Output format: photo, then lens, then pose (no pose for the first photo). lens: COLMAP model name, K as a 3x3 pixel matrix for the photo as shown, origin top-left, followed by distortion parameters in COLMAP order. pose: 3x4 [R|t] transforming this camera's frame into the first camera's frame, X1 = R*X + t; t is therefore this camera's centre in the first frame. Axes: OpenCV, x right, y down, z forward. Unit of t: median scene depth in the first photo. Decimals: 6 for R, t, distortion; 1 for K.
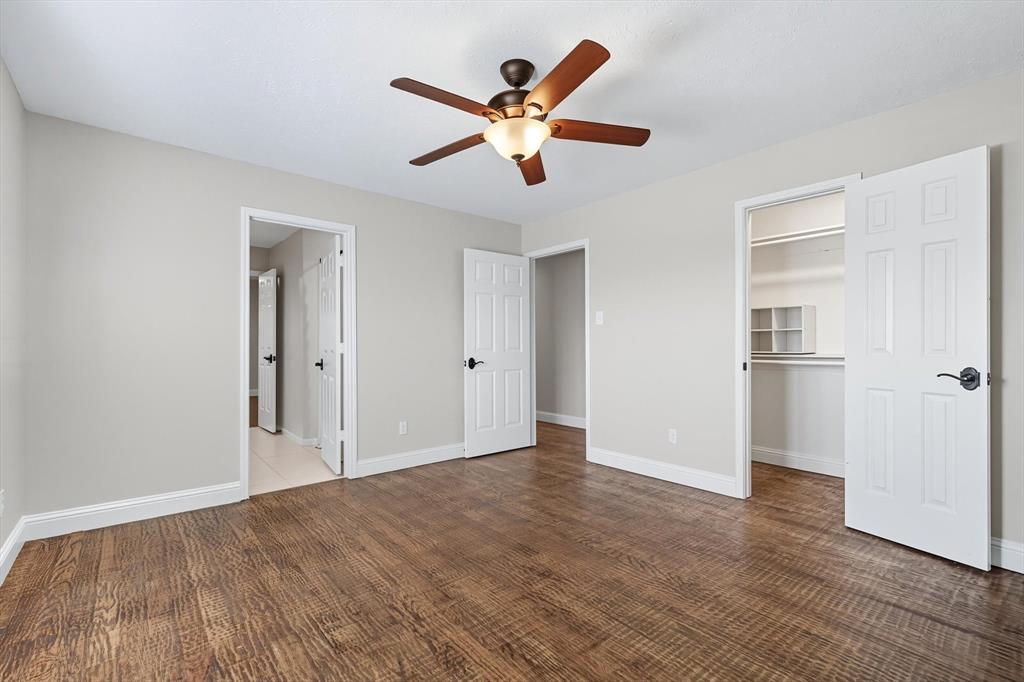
lens RADIAL K [[449.2, 0, 512.6], [0, 449.2, 344.1], [0, 0, 1]] dist [-0.000216, -0.000141]
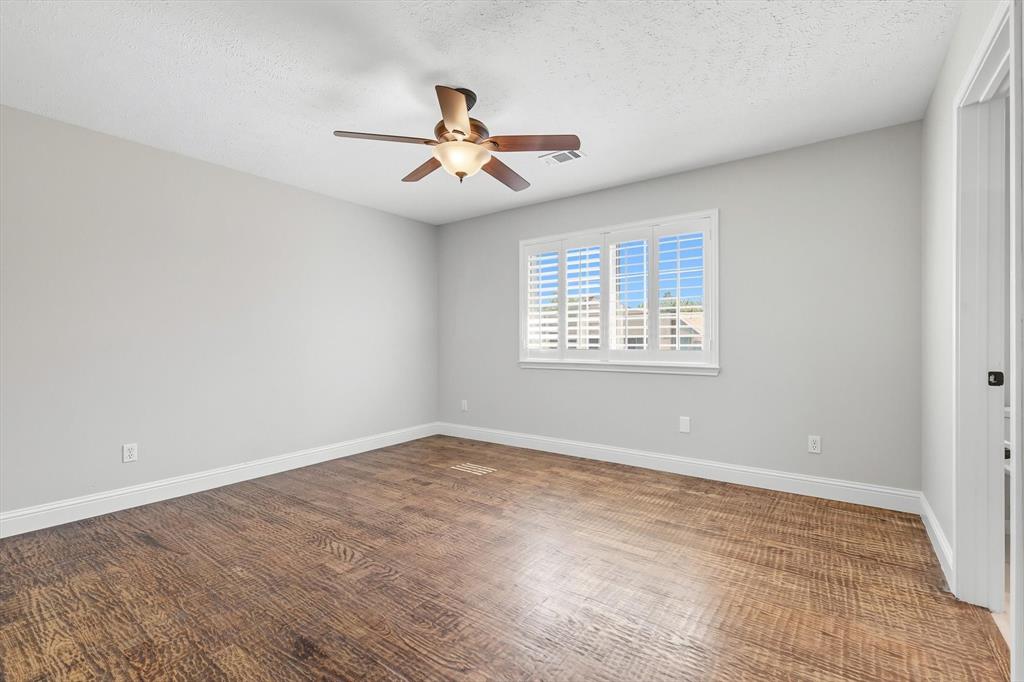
lens RADIAL K [[449.2, 0, 512.7], [0, 449.2, 339.5], [0, 0, 1]] dist [-0.000216, -0.000141]
pose [[-0.973833, 0.002837, -0.227247, 0.131273], [0.004865, 0.999953, -0.008362, 0.016802], [0.227213, -0.009249, -0.973801, 1.913876]]
